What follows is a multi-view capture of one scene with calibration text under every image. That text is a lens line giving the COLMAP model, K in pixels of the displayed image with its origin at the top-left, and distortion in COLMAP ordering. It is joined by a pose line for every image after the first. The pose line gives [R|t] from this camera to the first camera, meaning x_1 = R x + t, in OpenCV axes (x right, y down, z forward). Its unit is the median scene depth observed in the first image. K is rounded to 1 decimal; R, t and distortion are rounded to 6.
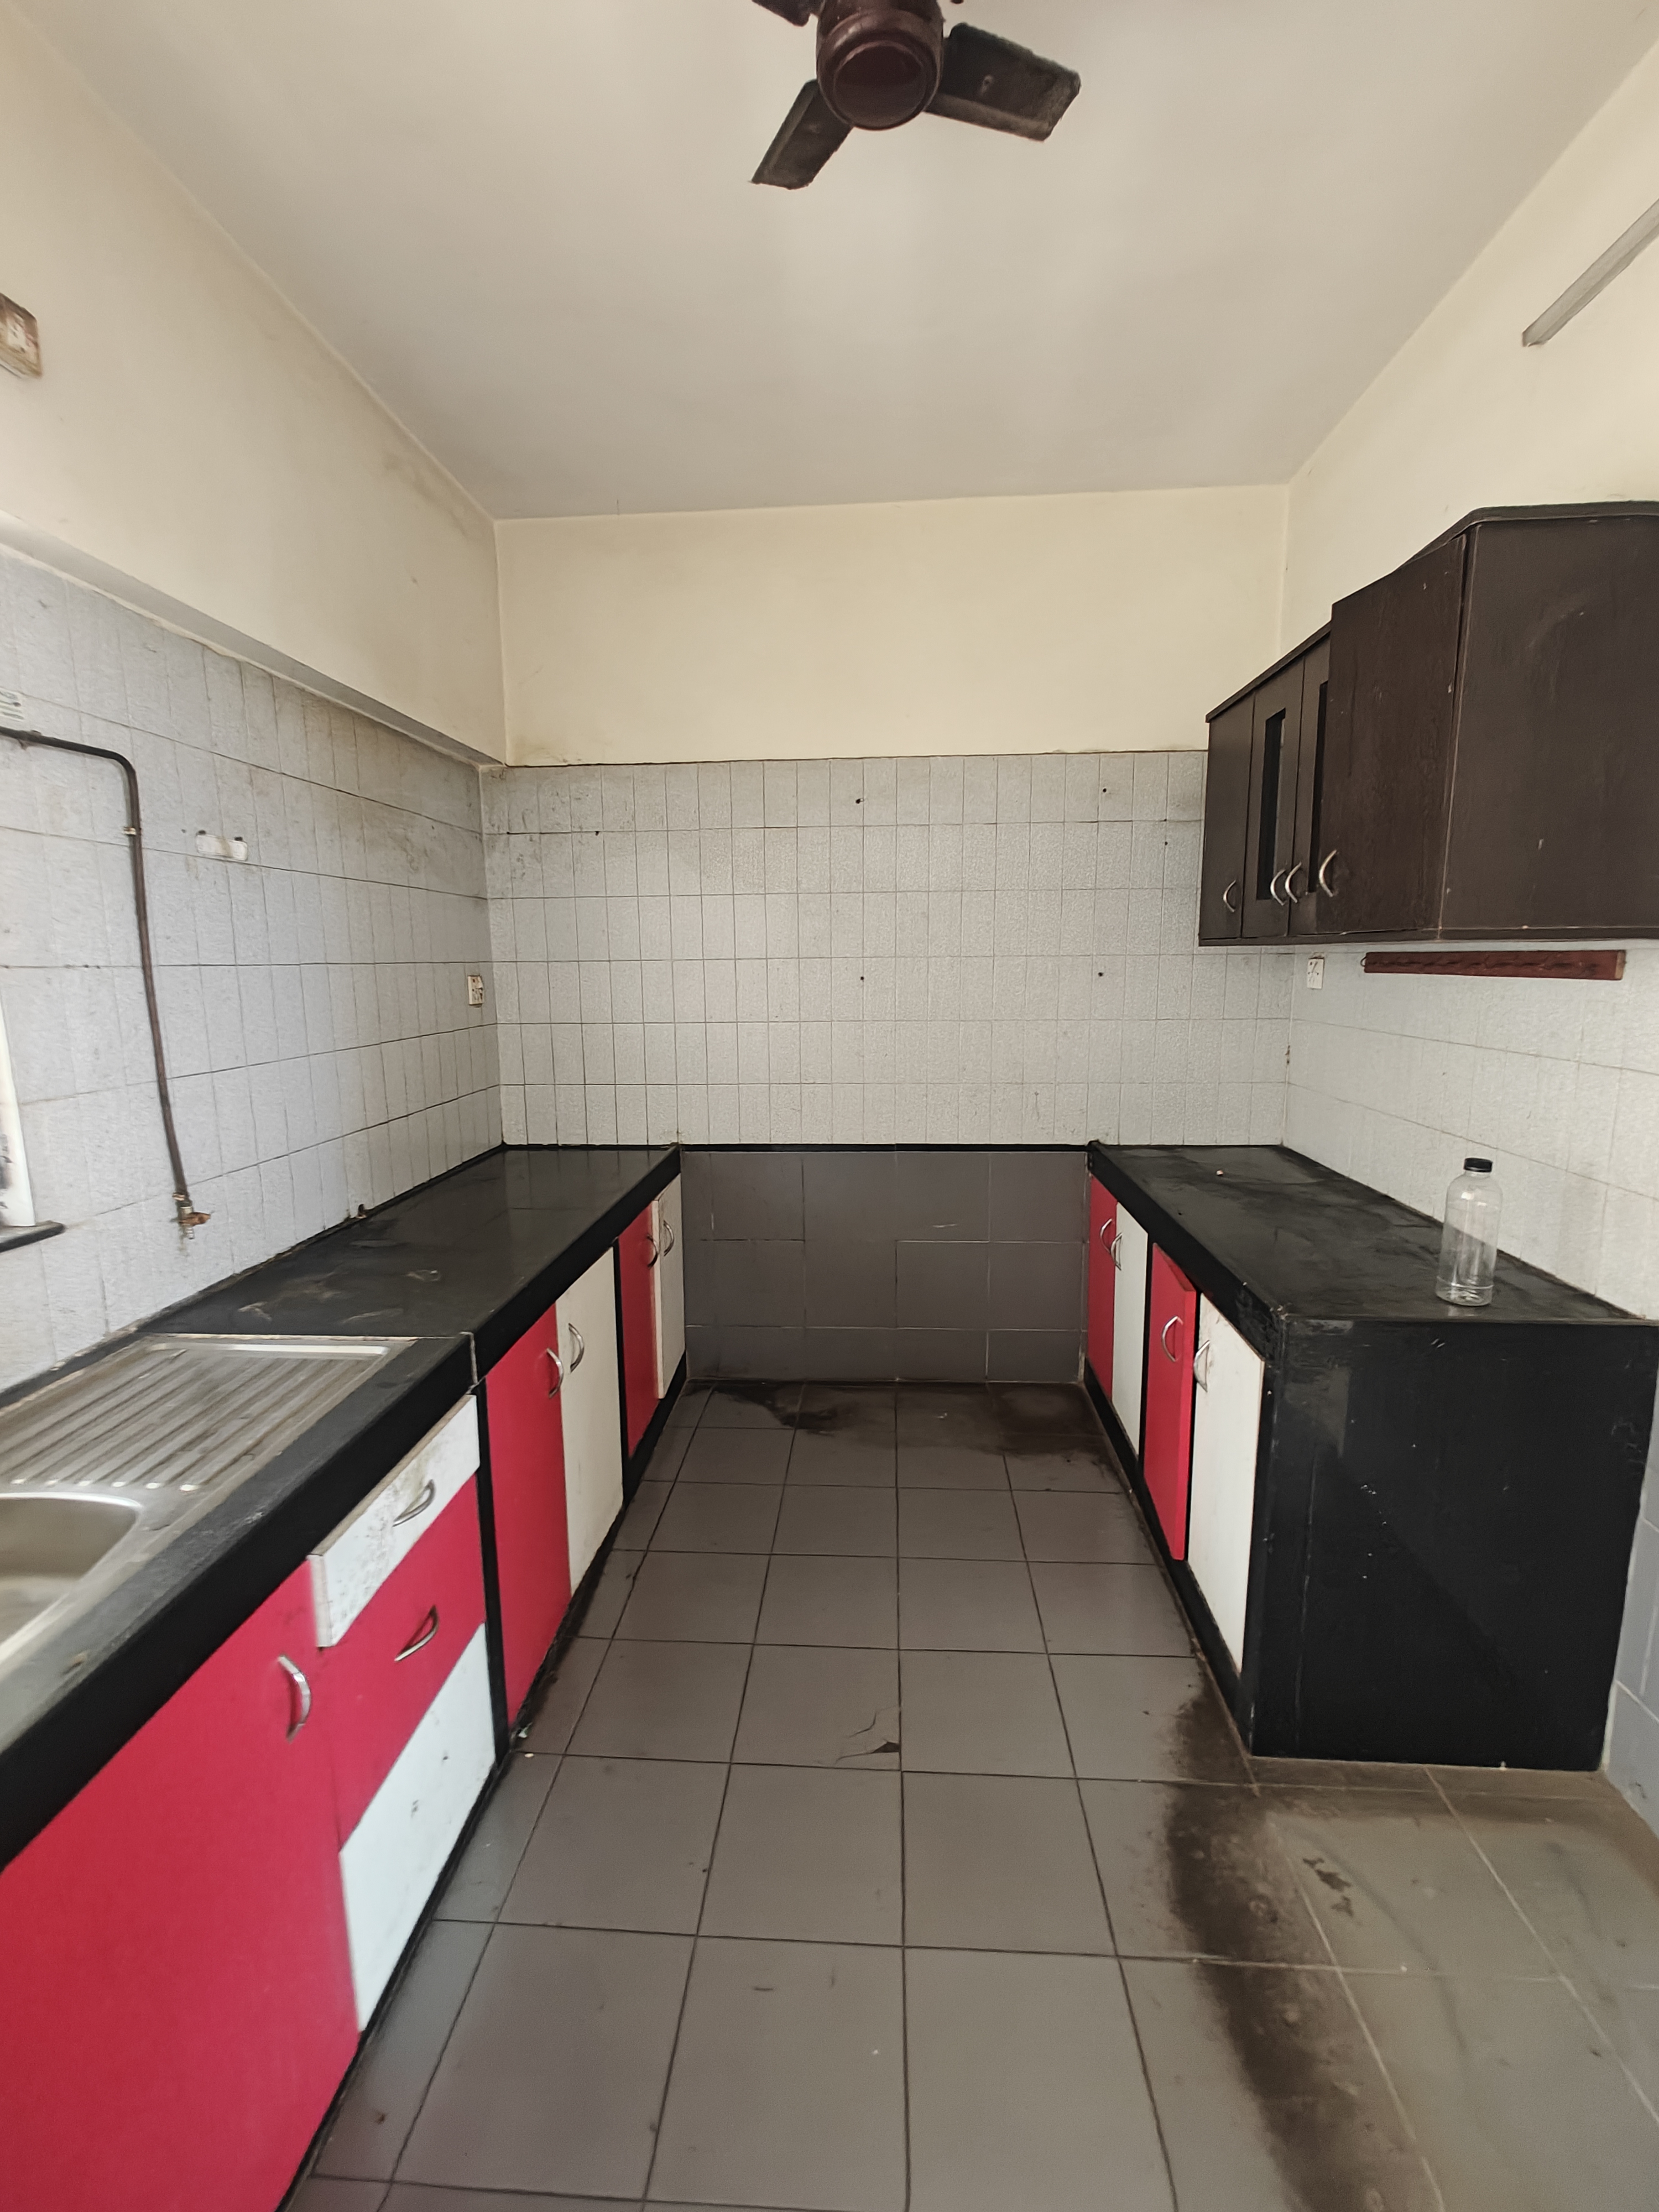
lens RADIAL K [[945.7, 0, 825.3], [0, 945.7, 1102.2], [0, 0, 1]] dist [-0.001996, 0.000124]
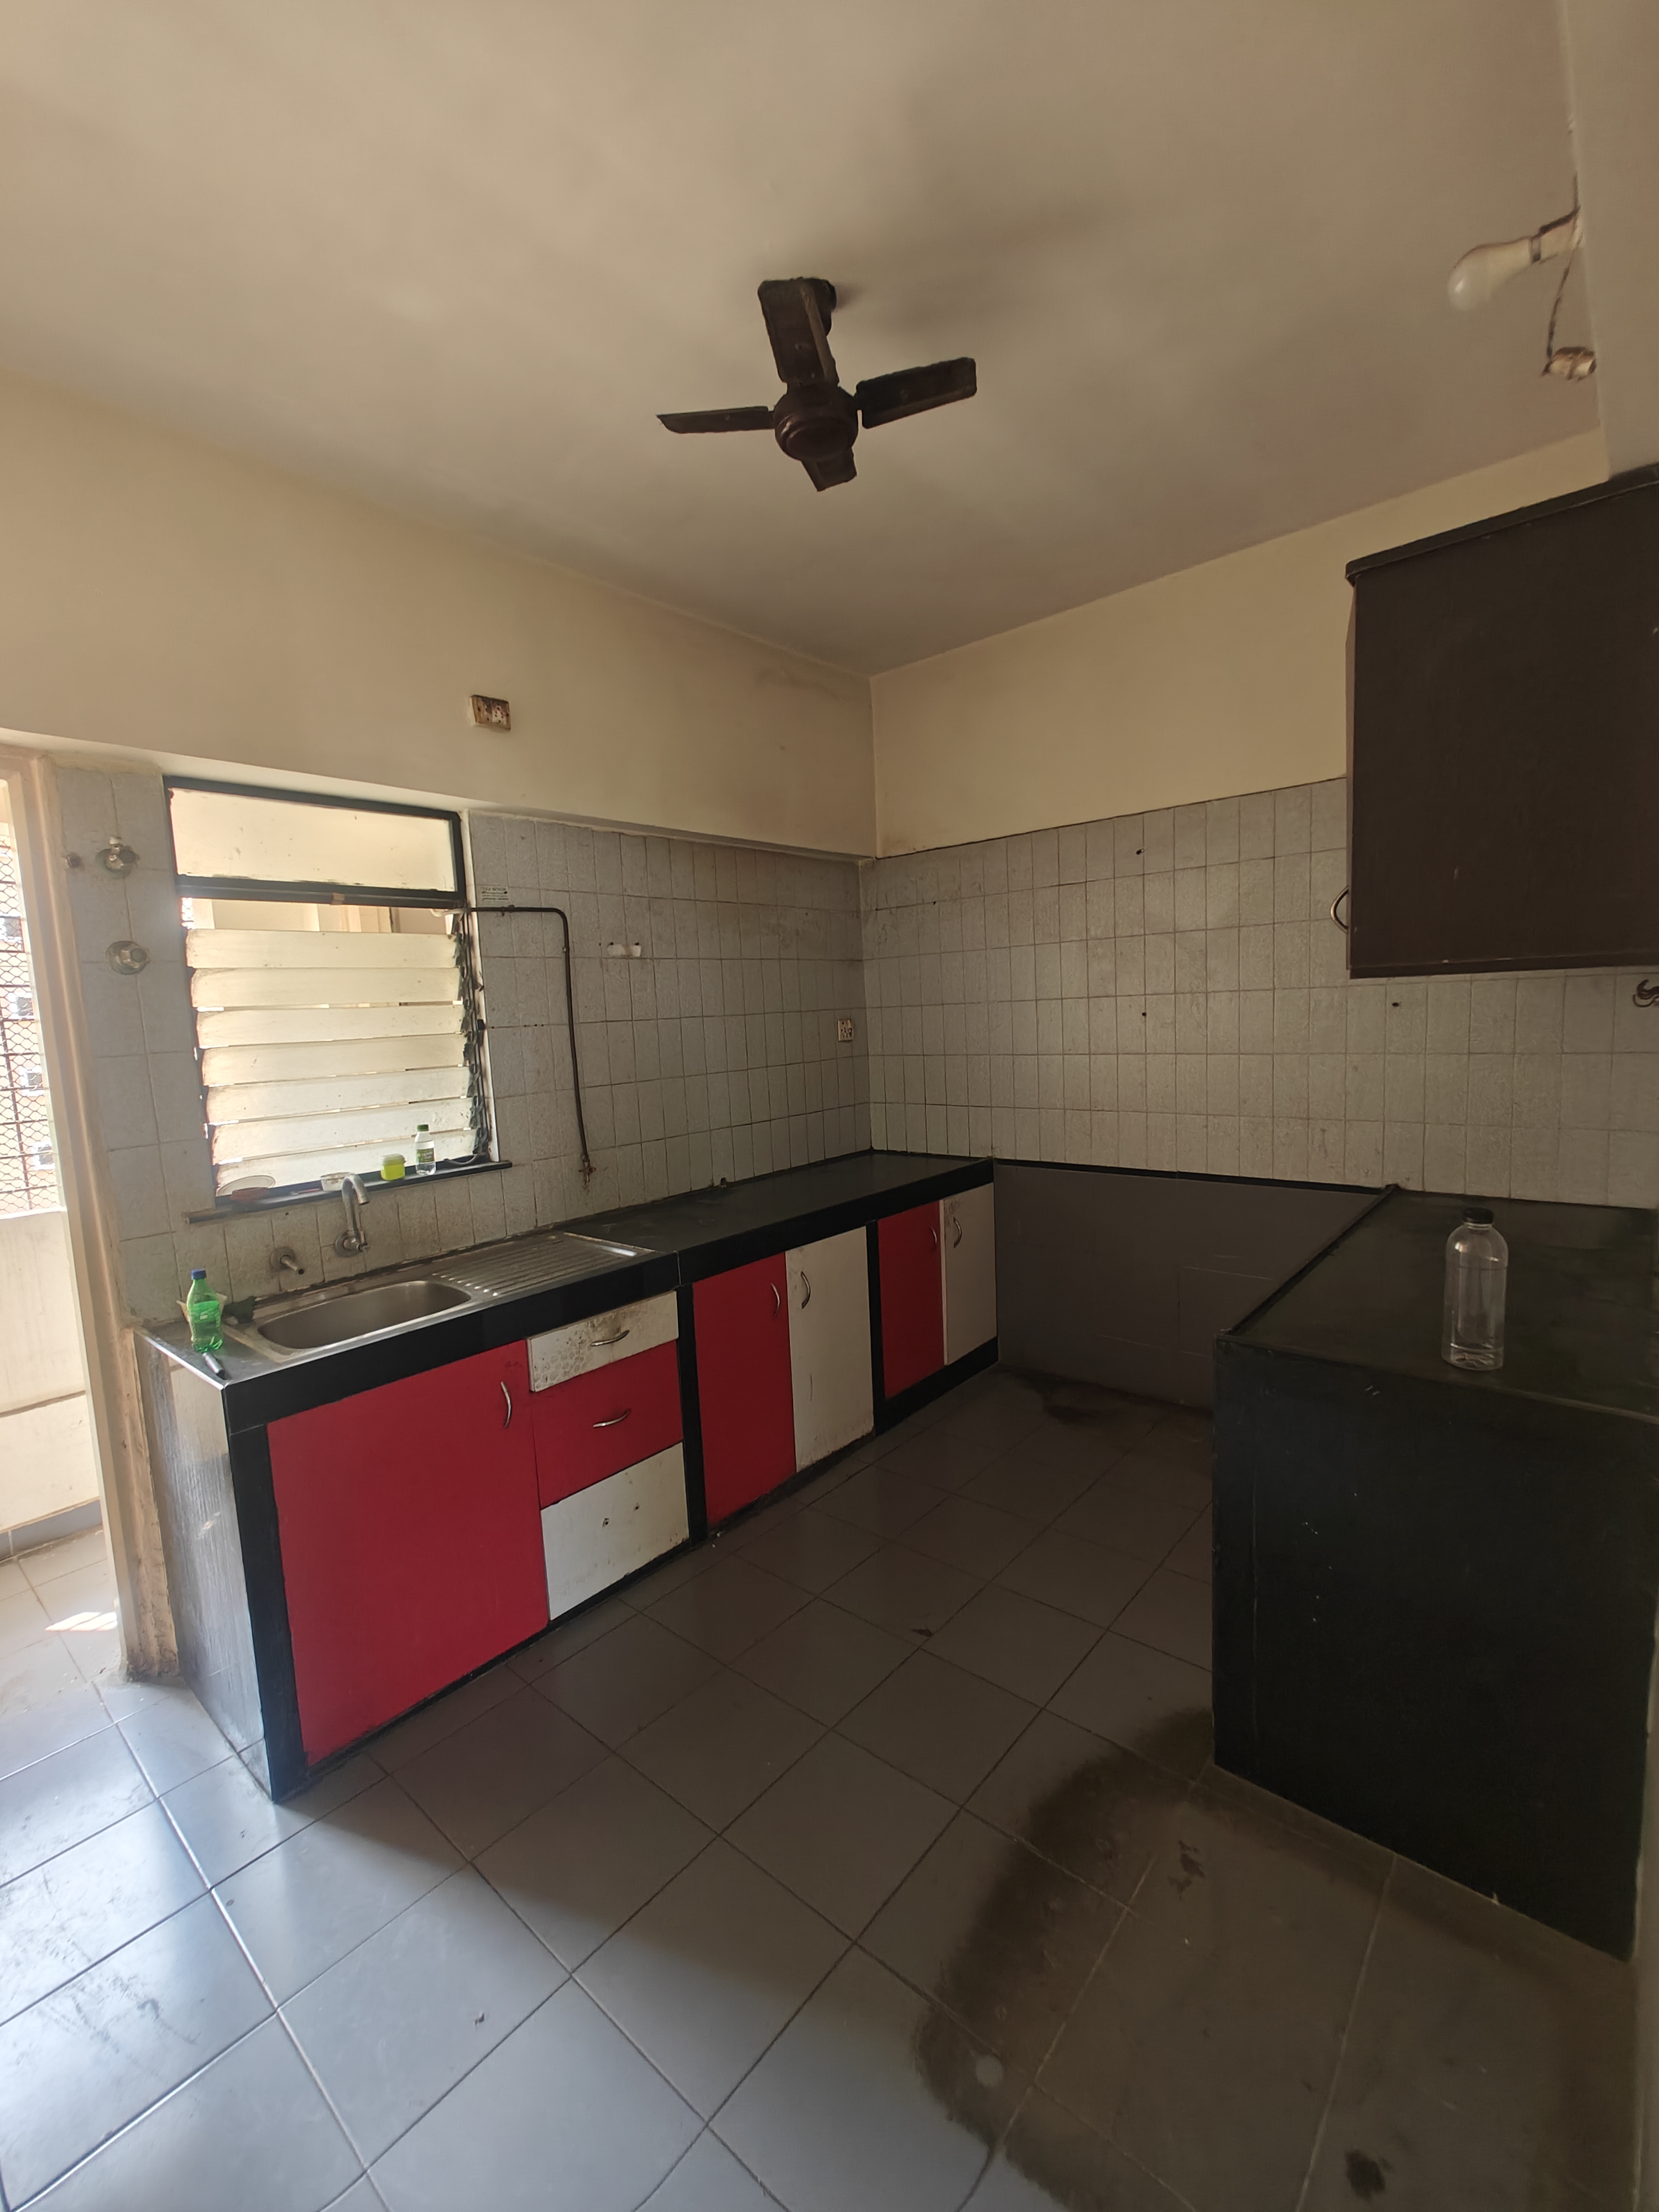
lens RADIAL K [[945.7, 0, 842.1], [0, 945.7, 1102.0], [0, 0, 1]] dist [-0.001996, 0.000124]
pose [[0.800461, 0.033537, -0.598446, 0.510753], [-0.051231, 0.998608, -0.012562, -0.000932], [0.597191, 0.040714, 0.801065, -0.074944]]
